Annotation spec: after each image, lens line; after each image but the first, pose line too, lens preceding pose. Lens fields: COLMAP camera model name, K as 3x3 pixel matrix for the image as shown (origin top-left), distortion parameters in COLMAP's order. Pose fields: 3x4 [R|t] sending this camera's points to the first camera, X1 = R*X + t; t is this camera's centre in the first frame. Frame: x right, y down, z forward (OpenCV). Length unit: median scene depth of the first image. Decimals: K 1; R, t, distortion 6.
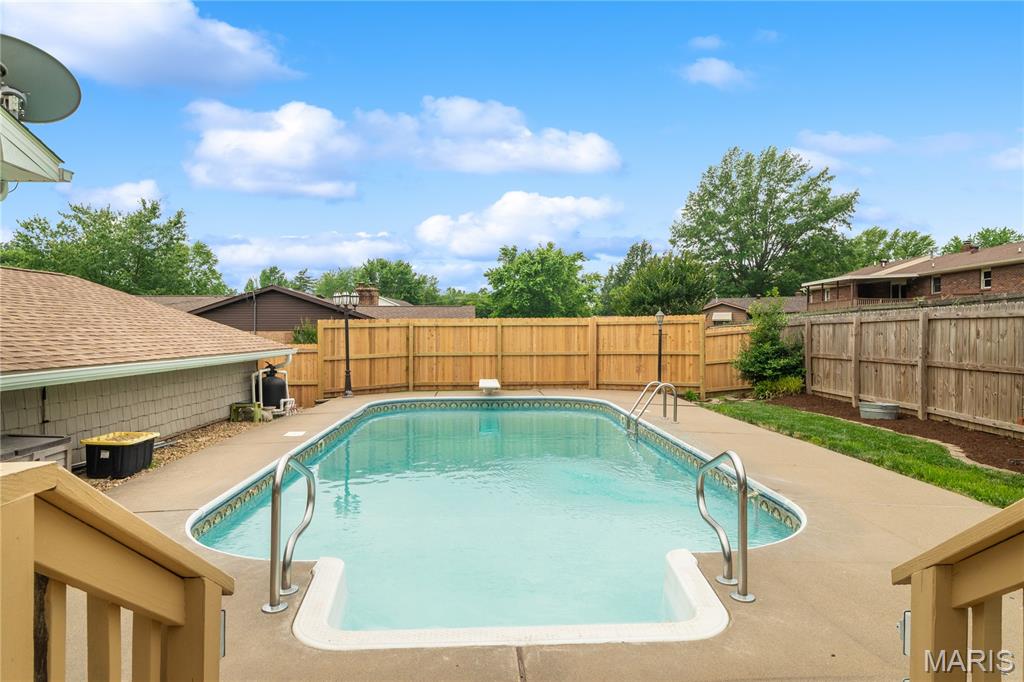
lens RADIAL K [[616.7, 0, 509.0], [0, 616.7, 339.3], [0, 0, 1]] dist [-0.002052, -0.000393]
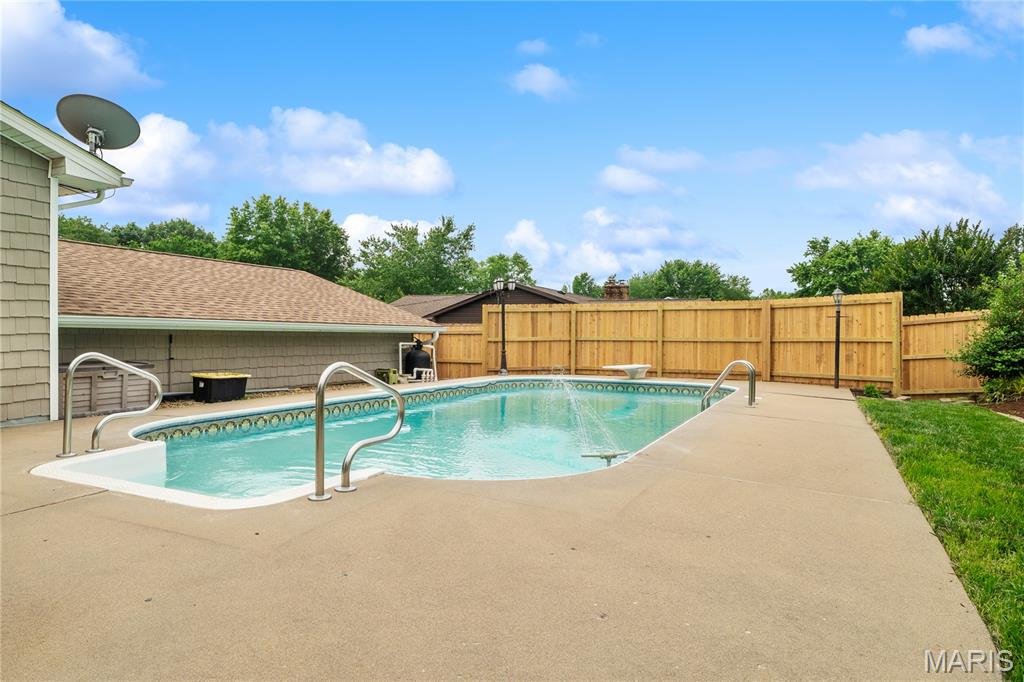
lens RADIAL K [[616.7, 0, 509.0], [0, 616.7, 339.3], [0, 0, 1]] dist [-0.002052, -0.000393]
pose [[0.870623, 0.012849, -0.491784, 0.252214], [-0.017243, 0.999842, -0.004401, 0.031788], [0.491649, 0.012311, 0.870706, 0.051937]]
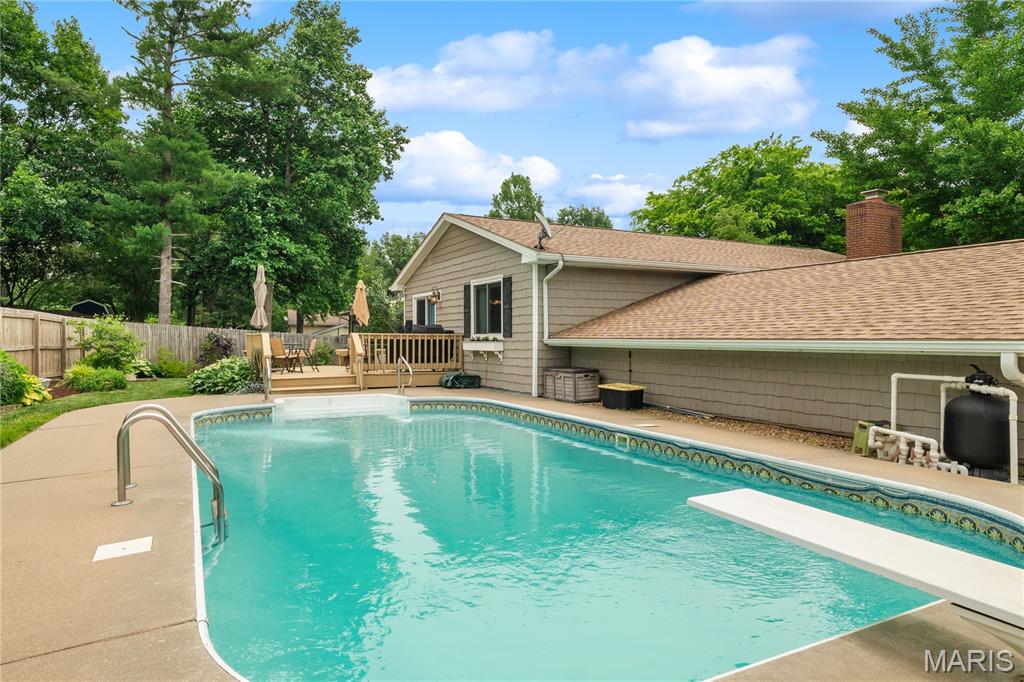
lens RADIAL K [[616.7, 0, 509.0], [0, 616.7, 339.3], [0, 0, 1]] dist [-0.002052, -0.000393]
pose [[-0.908823, 0.005406, -0.417147, 0.122592], [-0.001286, 0.999875, 0.015761, 0.005946], [0.417180, 0.014861, -0.908702, 0.970173]]
